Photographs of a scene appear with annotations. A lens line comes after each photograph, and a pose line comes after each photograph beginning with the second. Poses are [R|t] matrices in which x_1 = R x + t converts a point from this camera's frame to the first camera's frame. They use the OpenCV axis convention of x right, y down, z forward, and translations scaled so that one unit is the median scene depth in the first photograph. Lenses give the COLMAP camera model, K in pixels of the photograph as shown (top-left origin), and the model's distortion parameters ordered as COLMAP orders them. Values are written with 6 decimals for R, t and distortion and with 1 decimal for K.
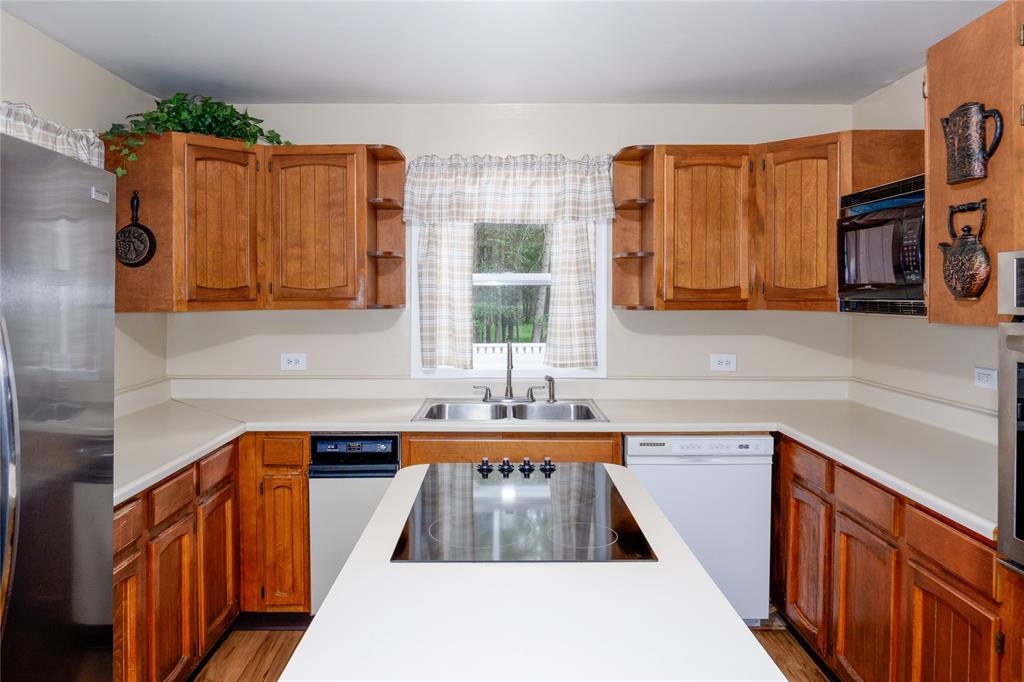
lens RADIAL K [[676.6, 0, 497.5], [0, 676.6, 307.9], [0, 0, 1]] dist [-0.010184, 0.004234]
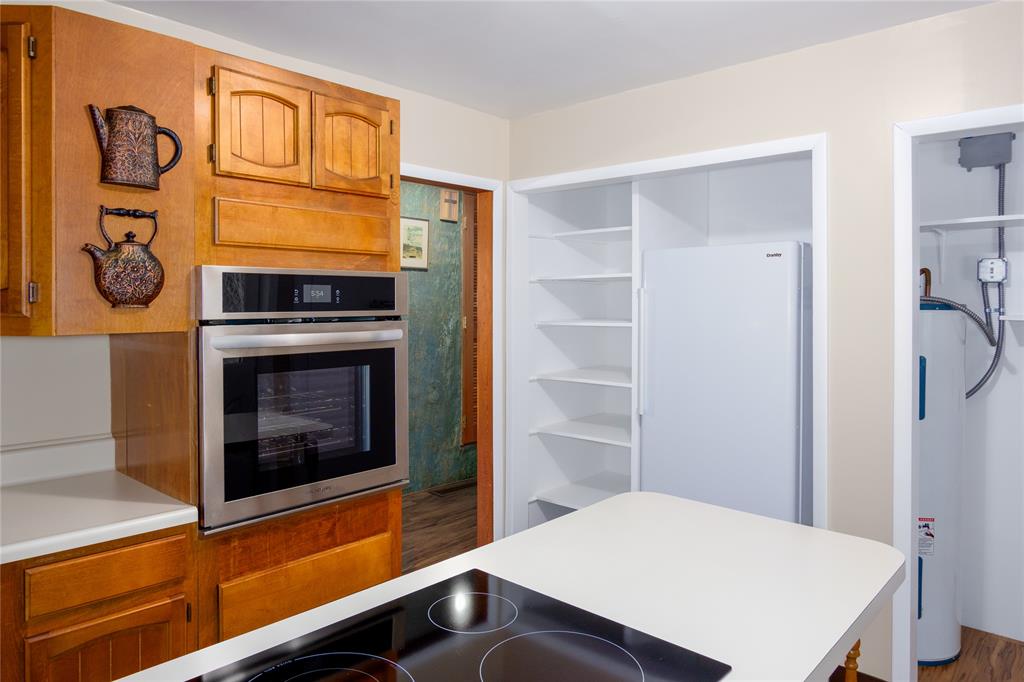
lens RADIAL K [[676.6, 0, 512.9], [0, 676.6, 333.5], [0, 0, 1]] dist [-0.010184, 0.004234]
pose [[-0.740208, -0.025788, 0.671883, -0.209981], [0.012513, 0.998563, 0.052113, -0.010293], [-0.672261, 0.046982, -0.738822, 0.756559]]
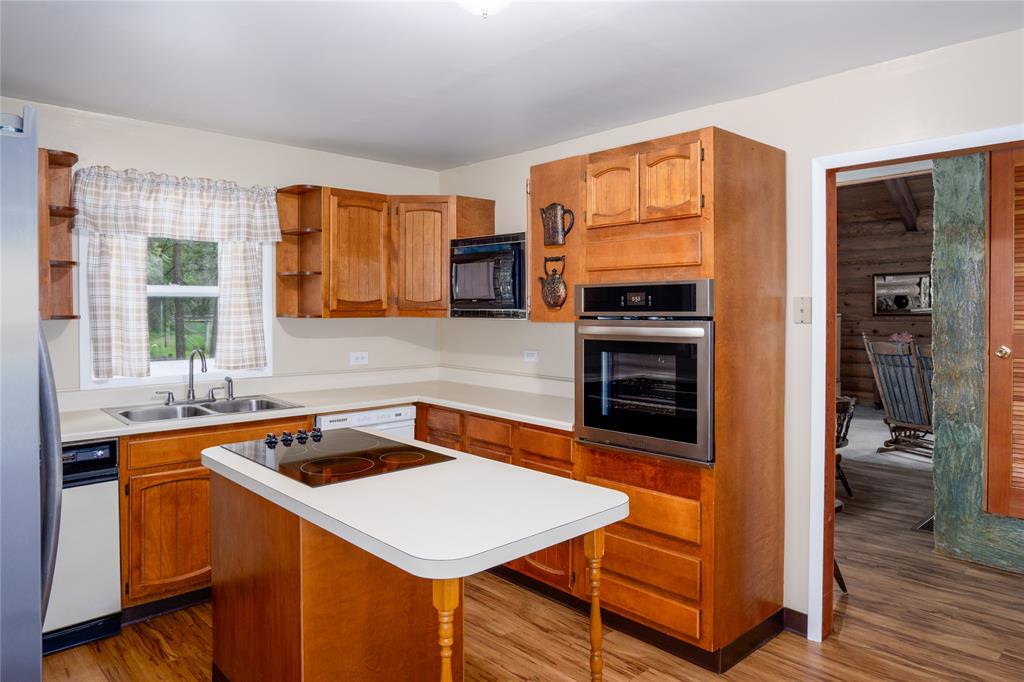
lens RADIAL K [[676.6, 0, 509.5], [0, 676.6, 341.0], [0, 0, 1]] dist [-0.010184, 0.004234]
pose [[0.730925, -0.032823, 0.681668, -0.377735], [0.011220, 0.999286, 0.036086, 0.004803], [-0.682366, -0.018728, 0.730771, -0.159962]]
